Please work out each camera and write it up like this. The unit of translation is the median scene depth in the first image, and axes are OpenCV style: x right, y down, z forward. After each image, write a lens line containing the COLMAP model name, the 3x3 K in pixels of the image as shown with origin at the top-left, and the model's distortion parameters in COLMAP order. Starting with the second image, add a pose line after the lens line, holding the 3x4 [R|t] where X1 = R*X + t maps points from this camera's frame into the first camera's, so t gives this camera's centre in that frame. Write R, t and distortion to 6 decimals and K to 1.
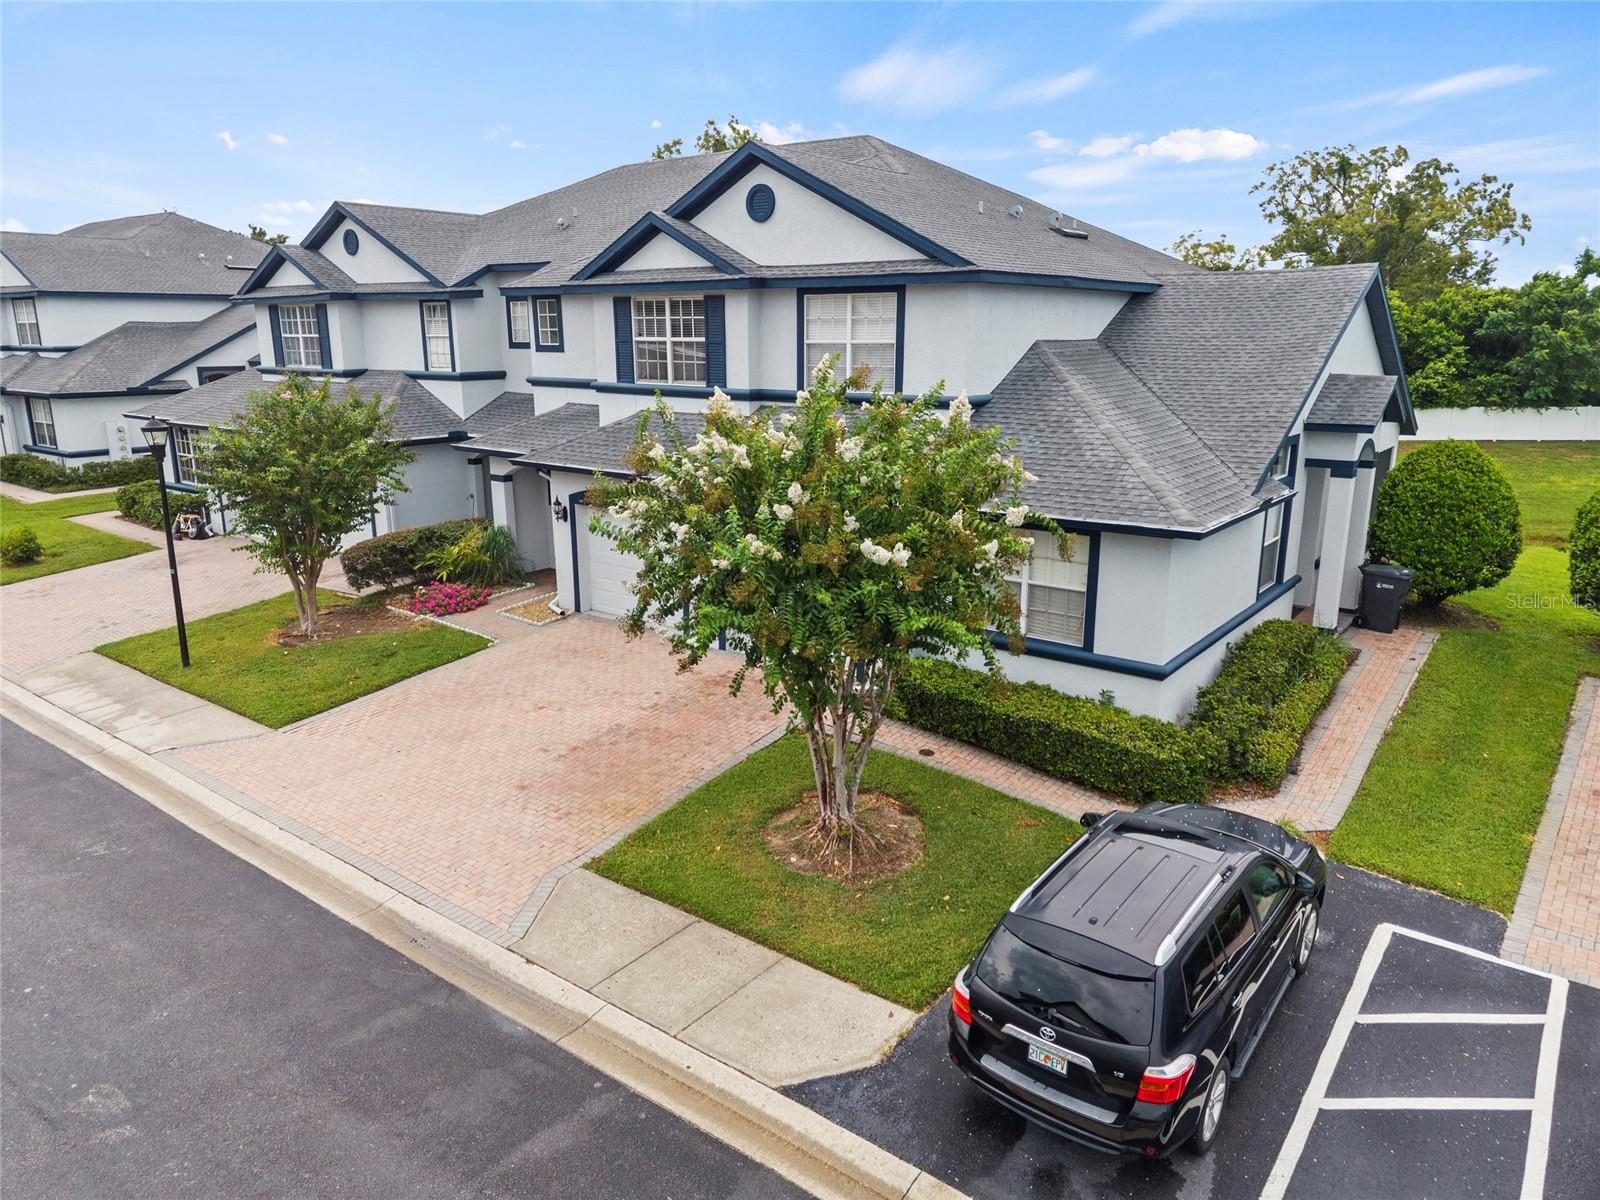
lens RADIAL K [[1070.1, 0, 800.0], [0, 1070.1, 600.0], [0, 0, 1]] dist [0.056170, -0.070827]
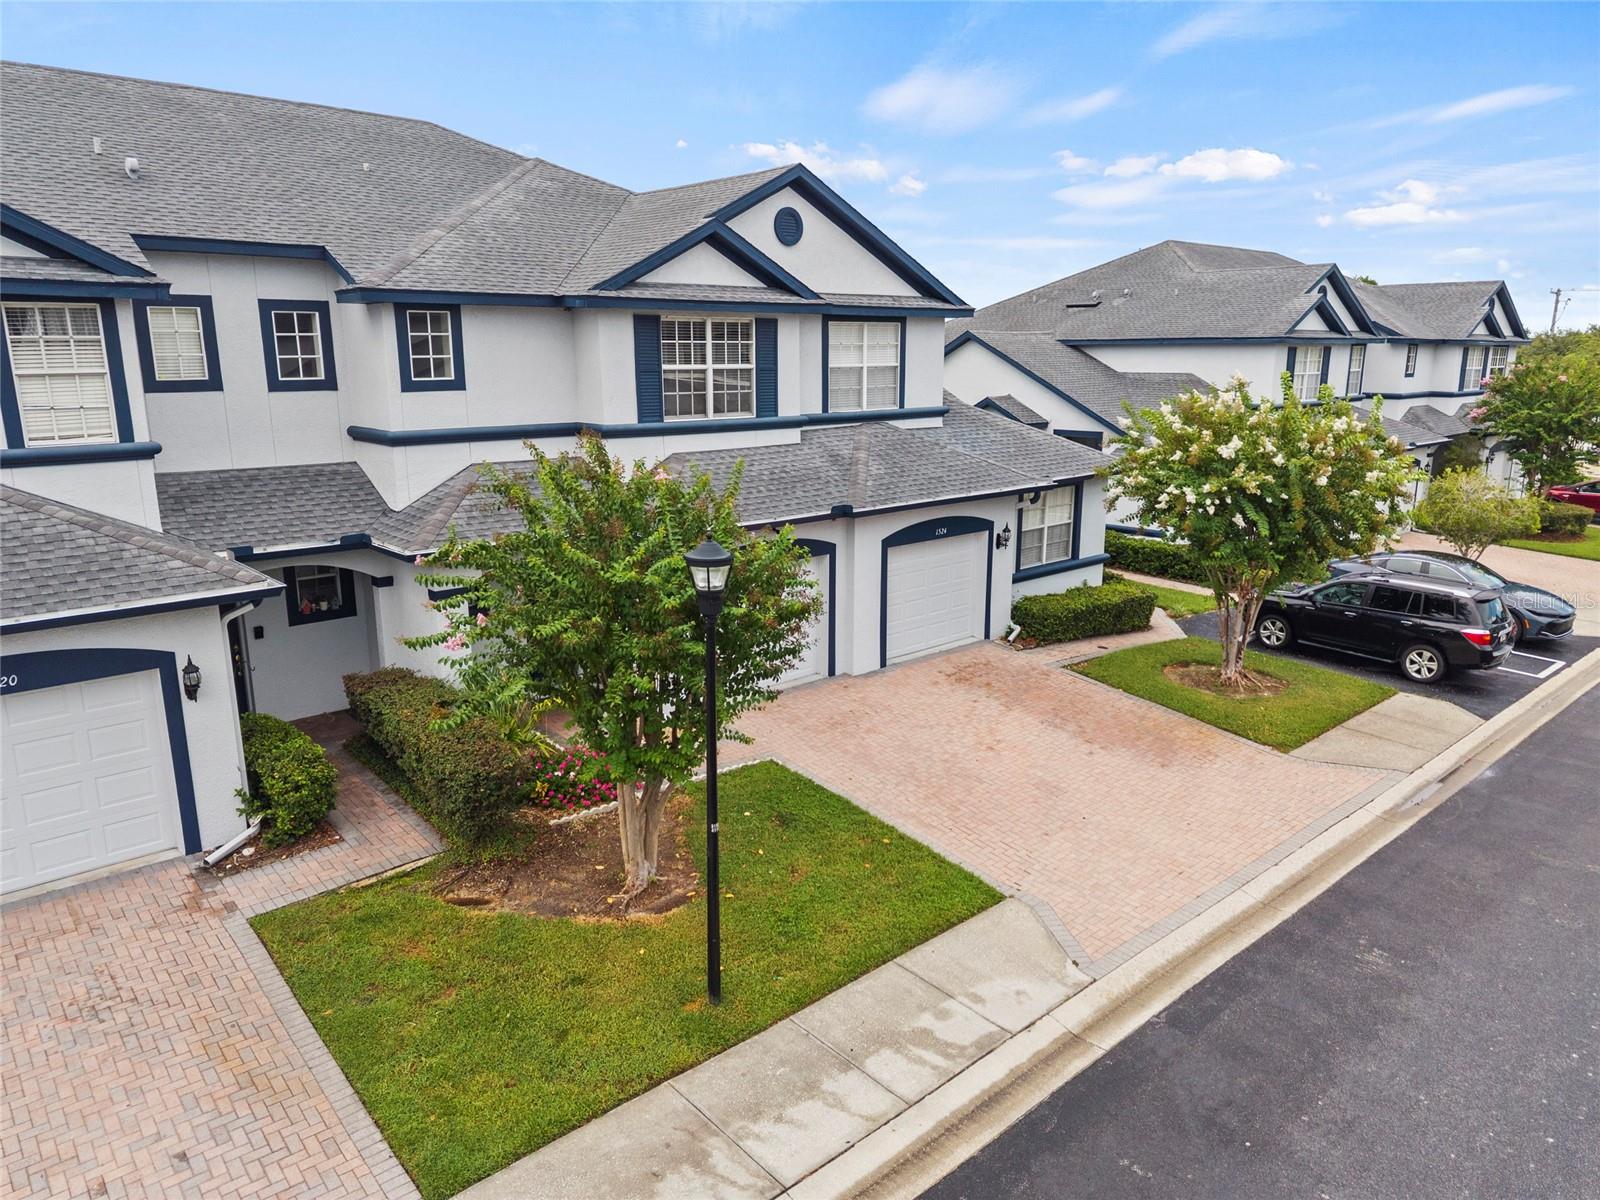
lens RADIAL K [[1070.1, 0, 800.0], [0, 1070.1, 600.0], [0, 0, 1]] dist [0.056170, -0.070827]
pose [[0.186729, -0.221450, 0.957127, -1.009897], [0.242787, 0.954445, 0.173464, -0.203166], [-0.951938, 0.199987, 0.231988, 0.796832]]
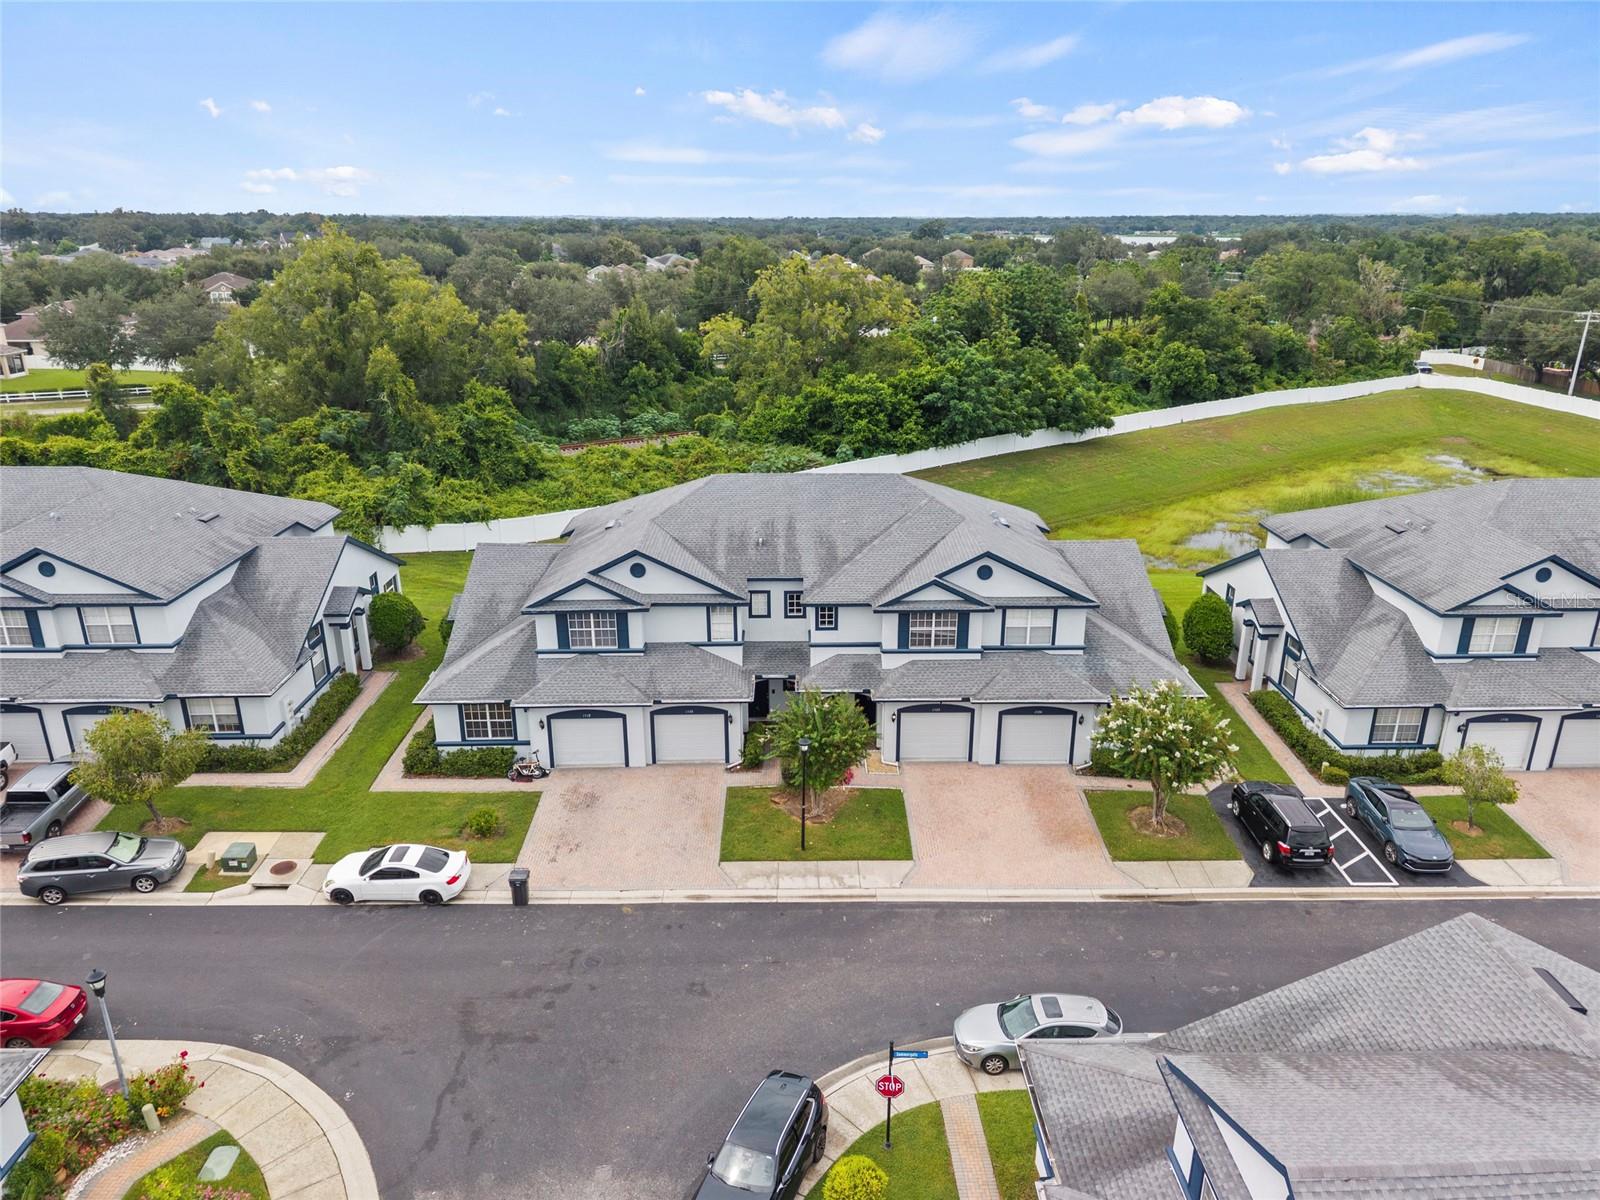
lens RADIAL K [[1058.8, 0, 800.1], [0, 1058.8, 585.7], [0, 0, 1]] dist [0.091224, -0.128423]
pose [[0.787108, -0.199033, 0.583821, -1.611692], [0.152778, 0.979924, 0.128096, -0.664485], [-0.597596, -0.011630, 0.801713, -0.561390]]
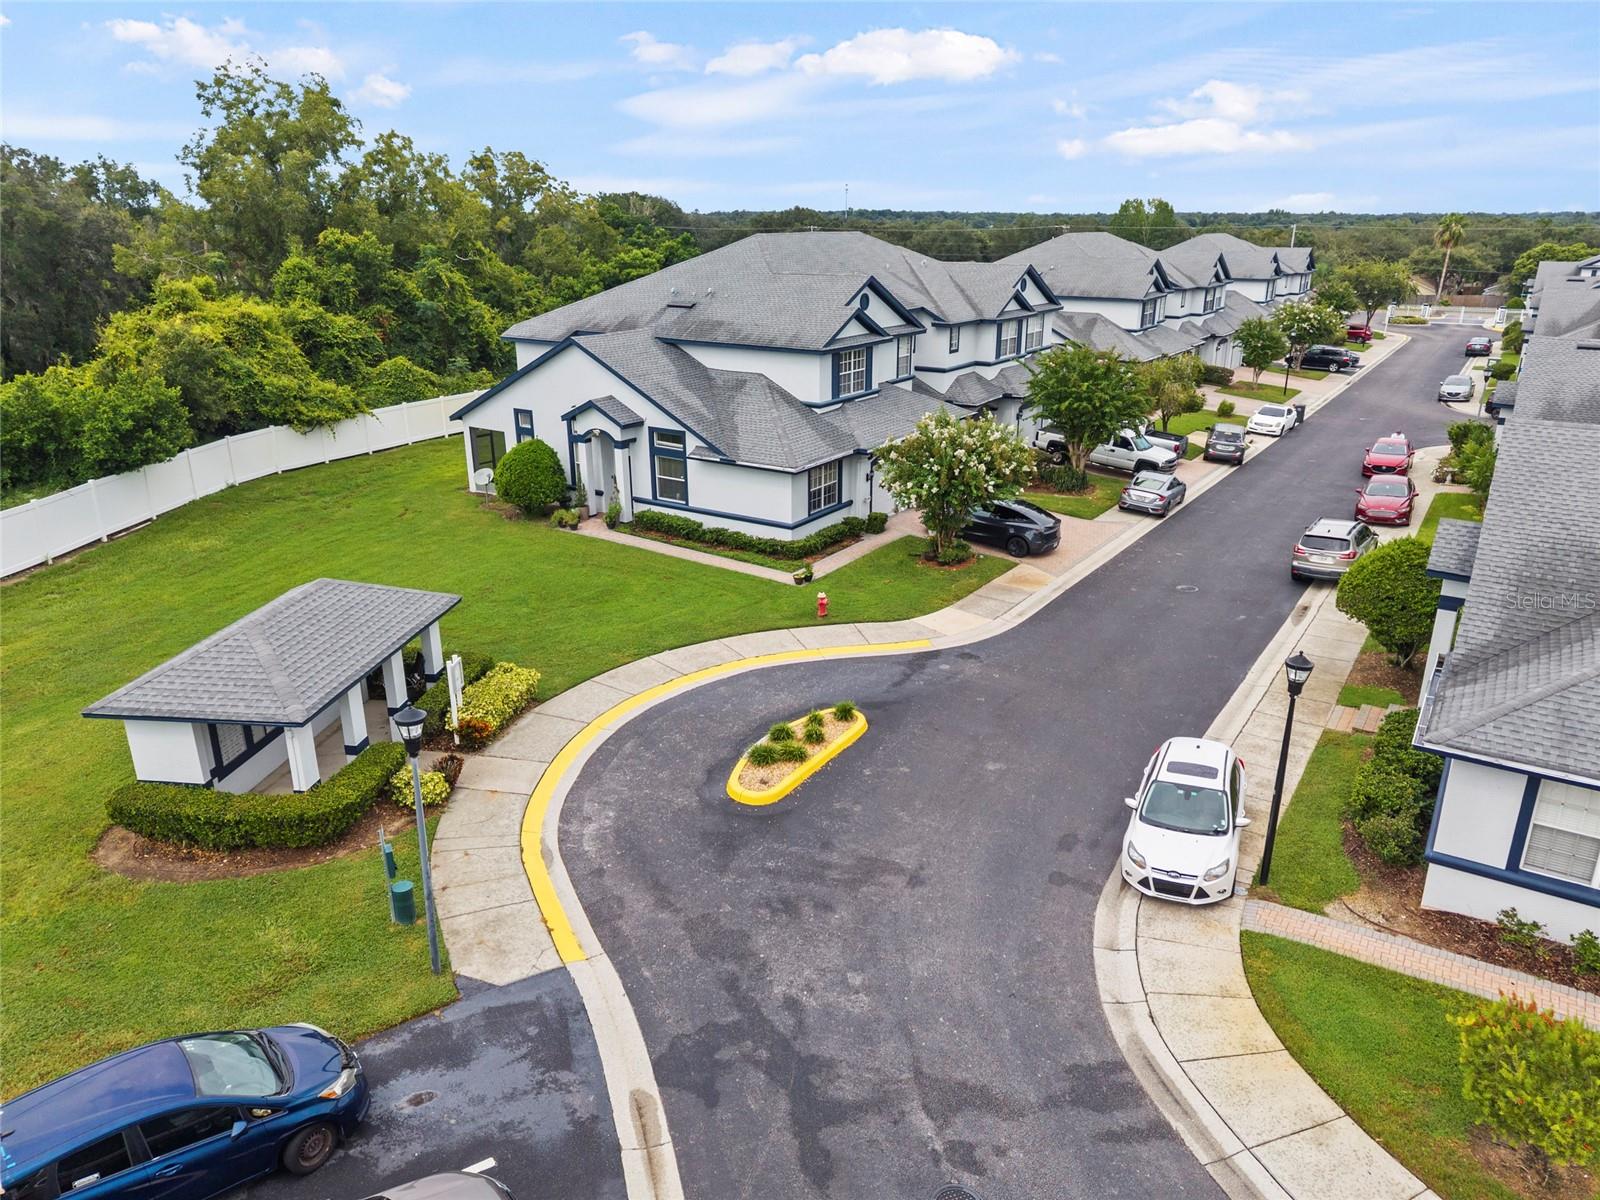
lens RADIAL K [[1070.1, 0, 800.0], [0, 1070.1, 600.0], [0, 0, 1]] dist [0.056170, -0.070827]
pose [[-0.063869, -0.335425, 0.939899, -1.239708], [0.243739, 0.908057, 0.340624, -0.381557], [-0.967736, 0.250845, 0.023760, 0.522659]]
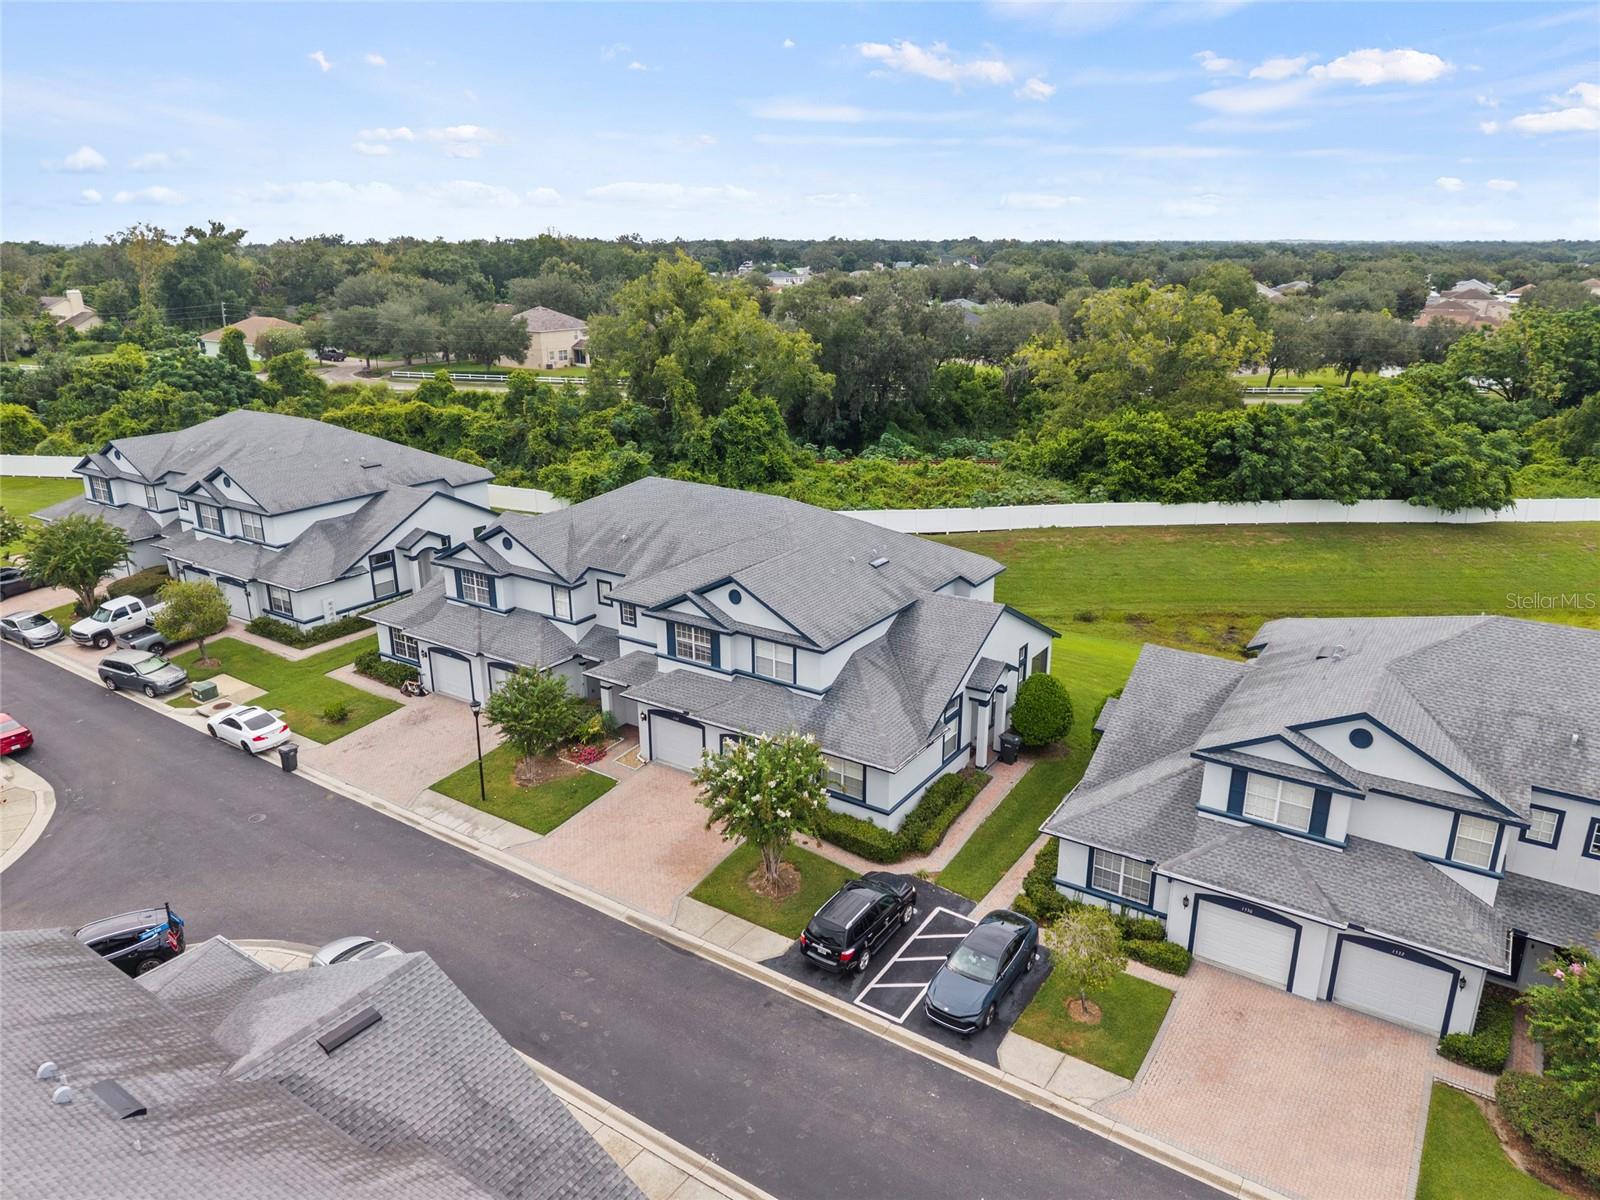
lens RADIAL K [[1058.8, 0, 800.1], [0, 1058.8, 585.7], [0, 0, 1]] dist [0.091224, -0.128423]
pose [[0.998010, -0.019714, 0.059891, -0.031433], [0.016222, 0.998171, 0.058241, -0.503109], [-0.060929, -0.057154, 0.996504, -1.241631]]
